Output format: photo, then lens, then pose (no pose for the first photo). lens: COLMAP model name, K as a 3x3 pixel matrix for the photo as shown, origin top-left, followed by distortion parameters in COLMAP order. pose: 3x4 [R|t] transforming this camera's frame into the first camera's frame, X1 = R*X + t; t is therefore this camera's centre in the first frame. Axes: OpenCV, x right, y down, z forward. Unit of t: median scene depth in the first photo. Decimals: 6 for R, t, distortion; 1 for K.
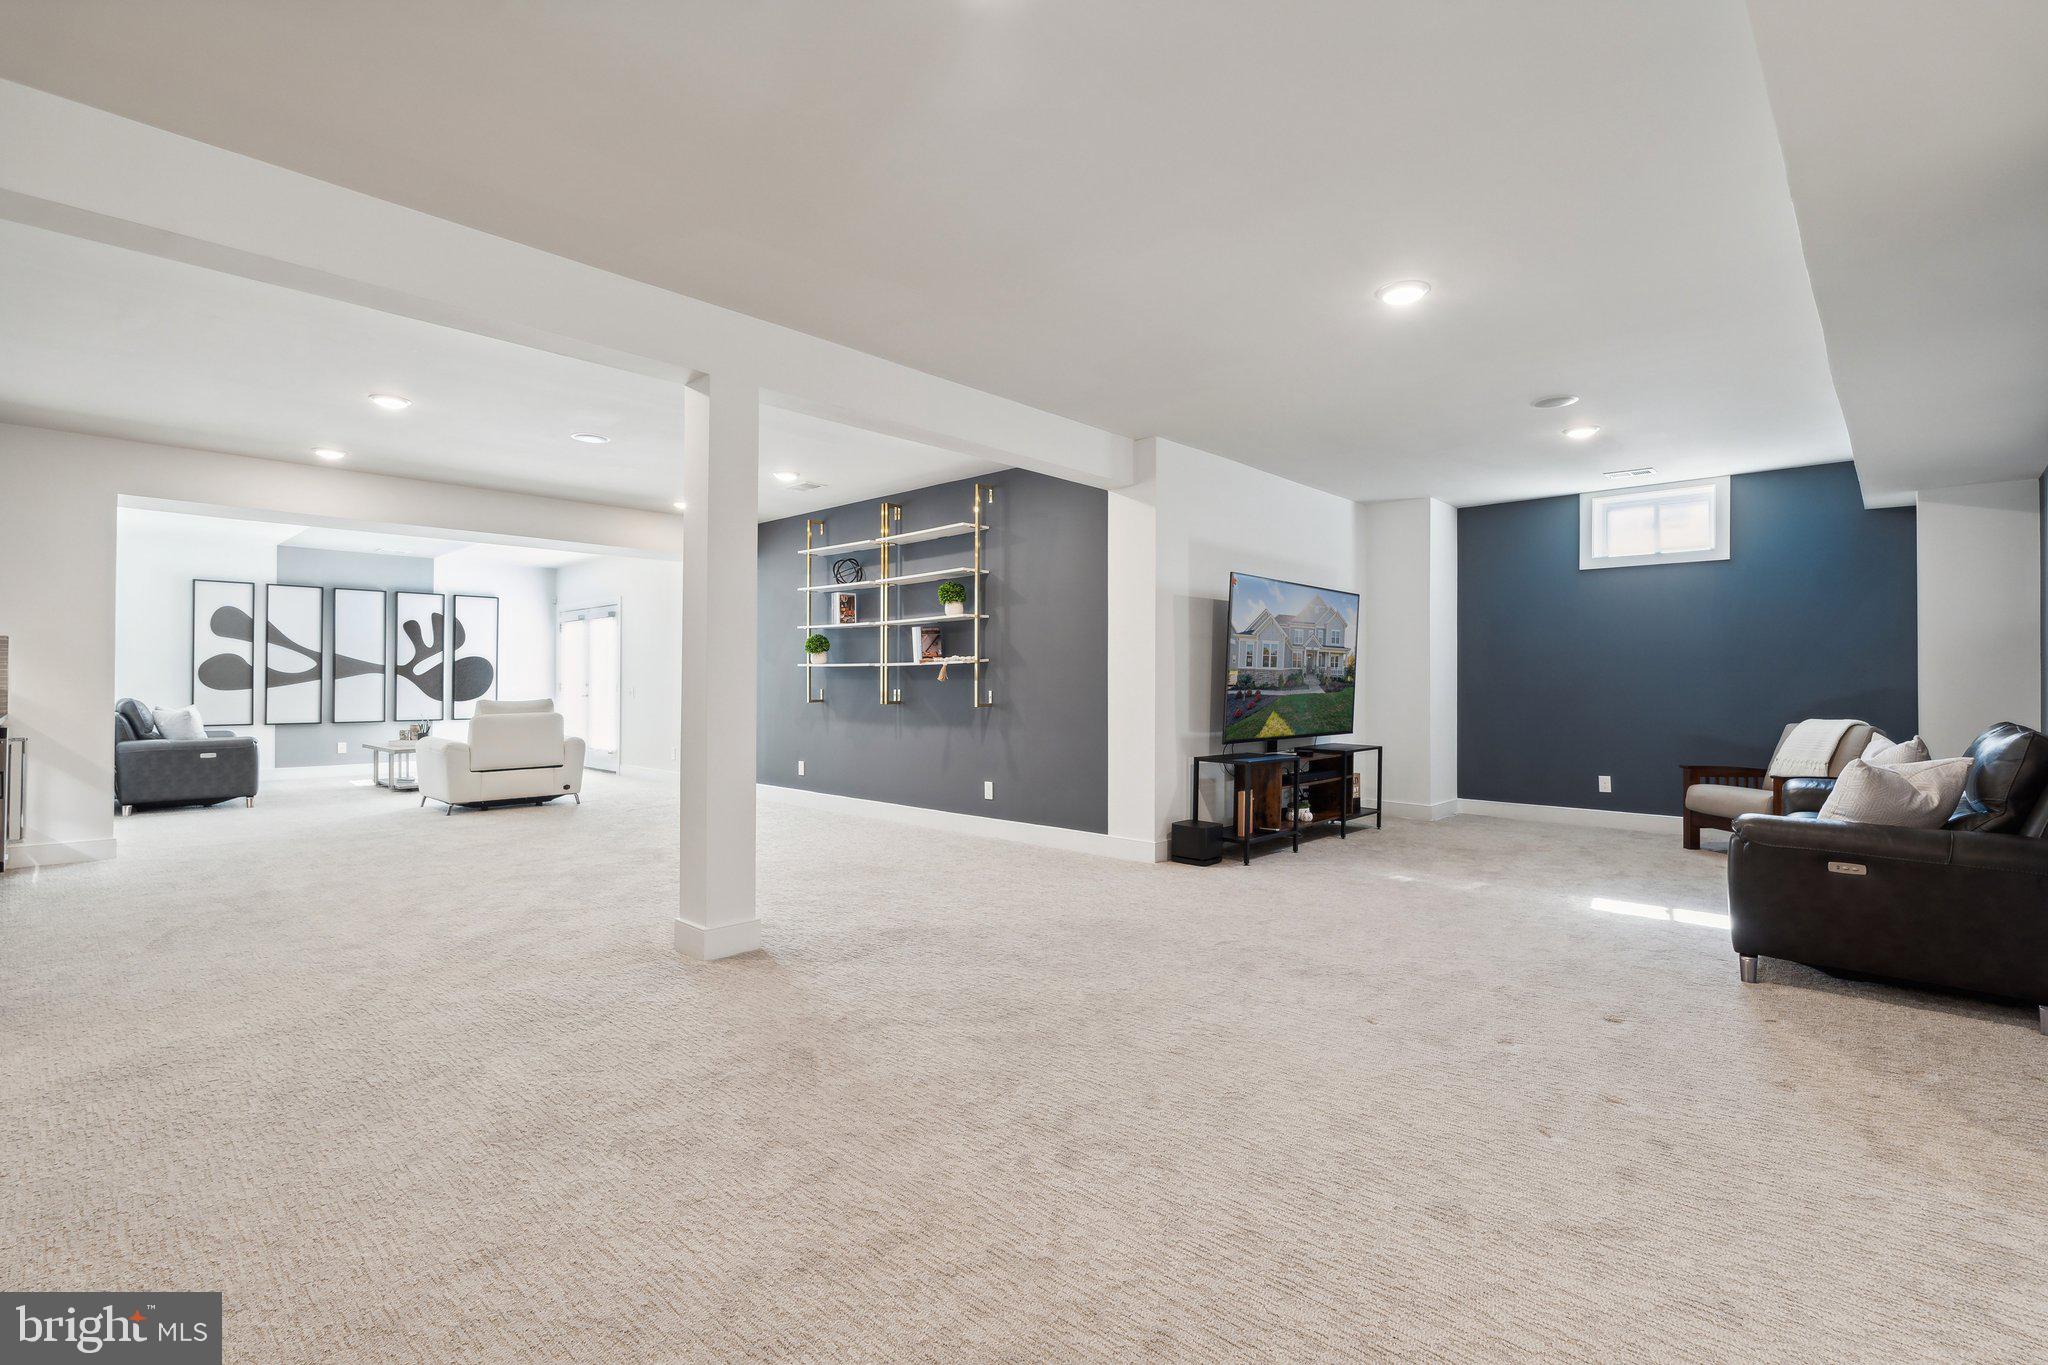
lens RADIAL K [[928.5, 0, 1041.0], [0, 928.5, 679.3], [0, 0, 1]] dist [-0.002252, -0.000202]
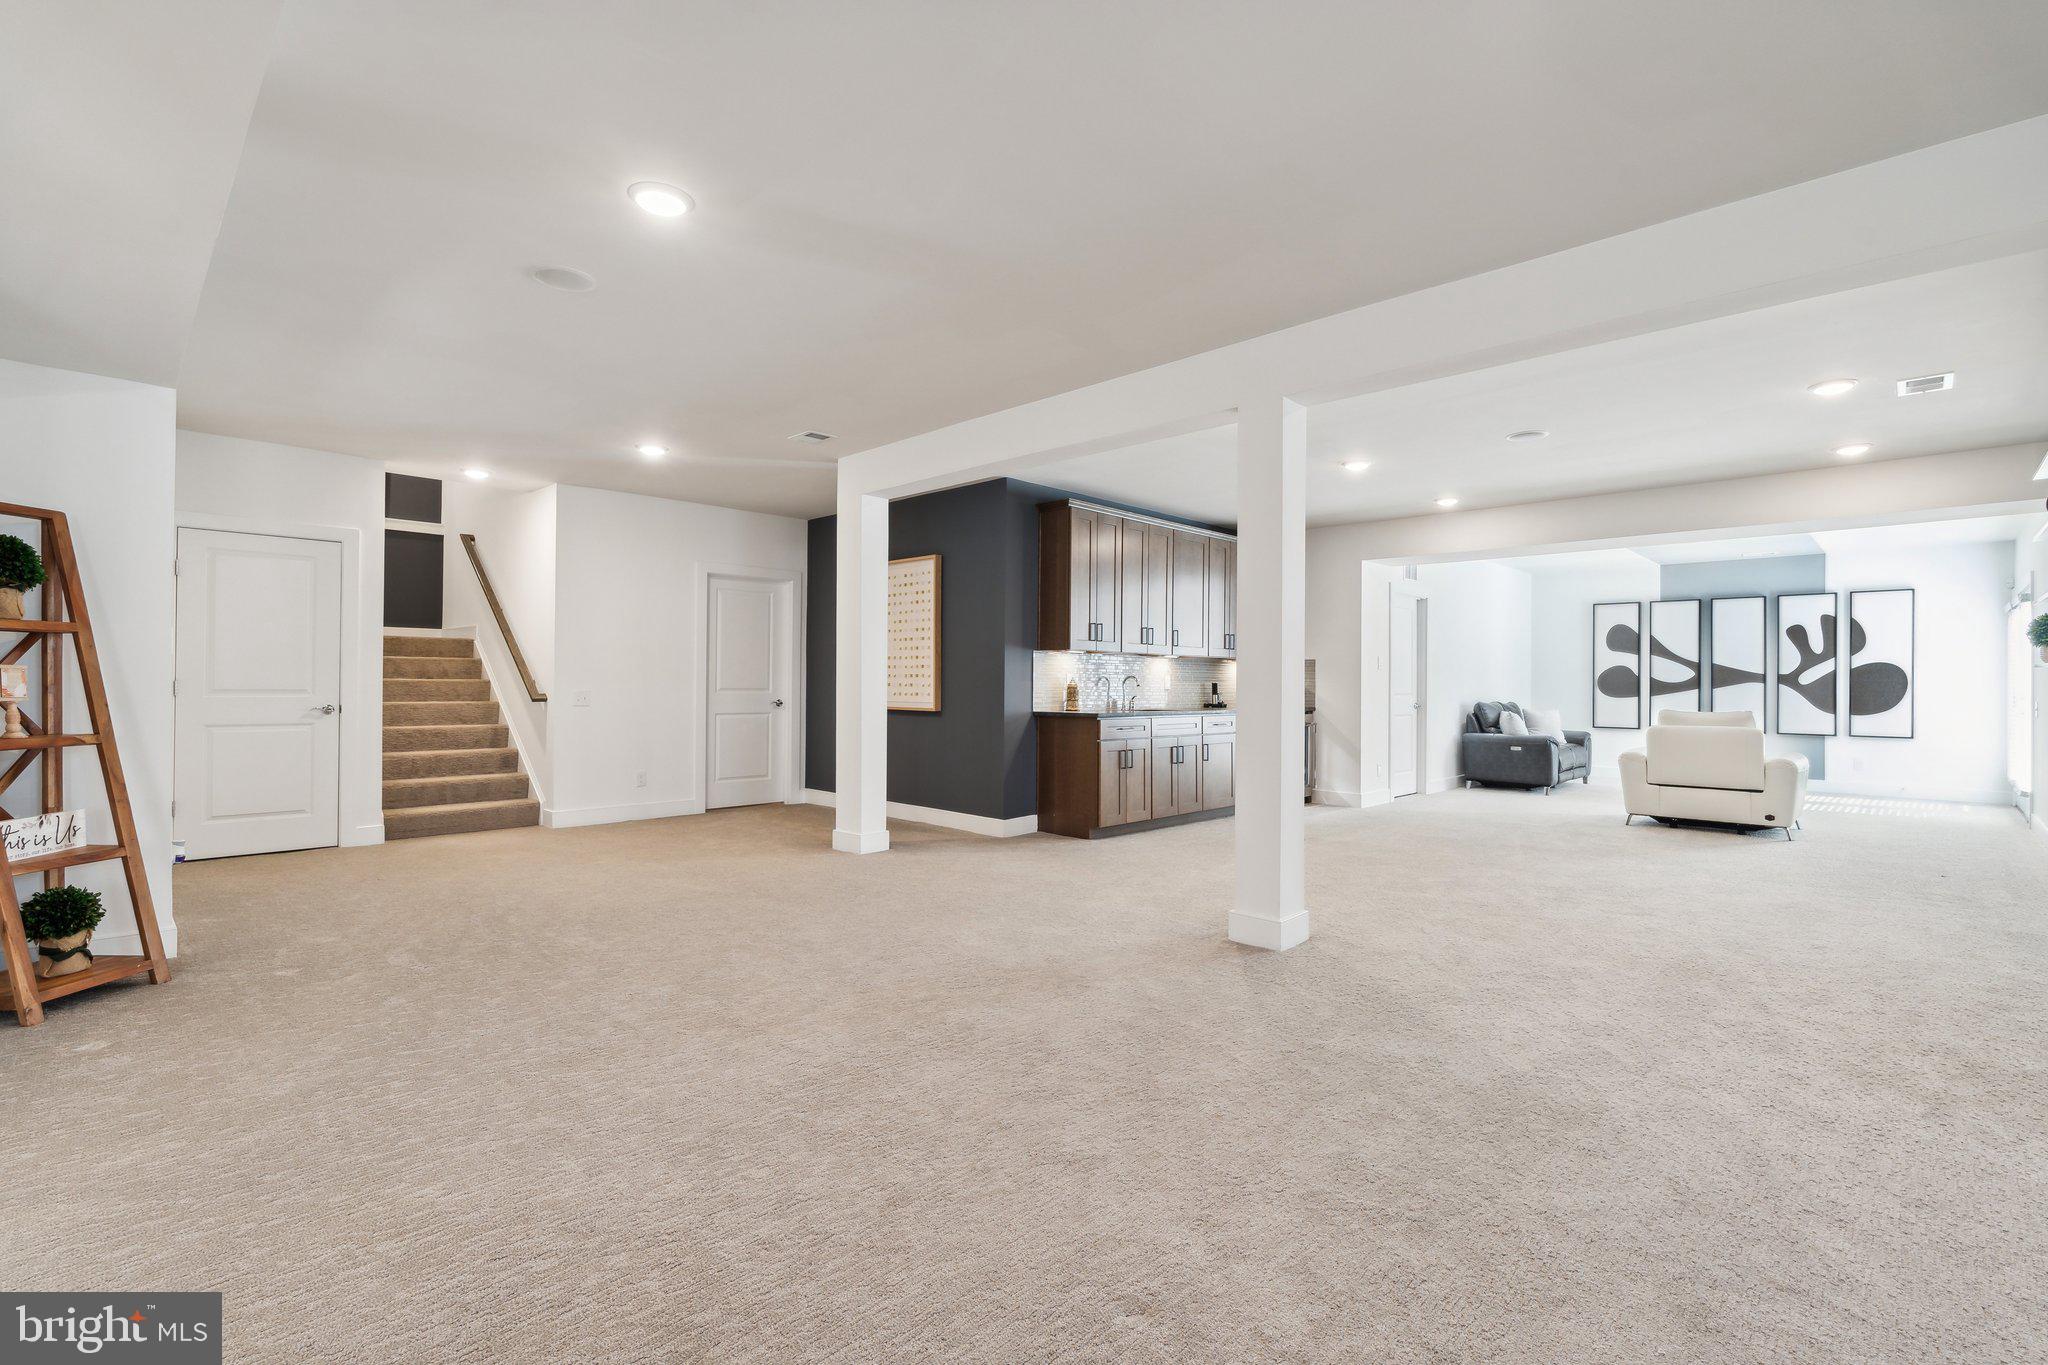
lens RADIAL K [[928.5, 0, 1036.0], [0, 928.5, 681.7], [0, 0, 1]] dist [-0.002252, -0.000202]
pose [[-0.019009, -0.002575, -0.999816, 0.268695], [-0.006827, 0.999974, -0.002446, 0.000080], [0.999796, 0.006779, -0.019026, 0.280888]]
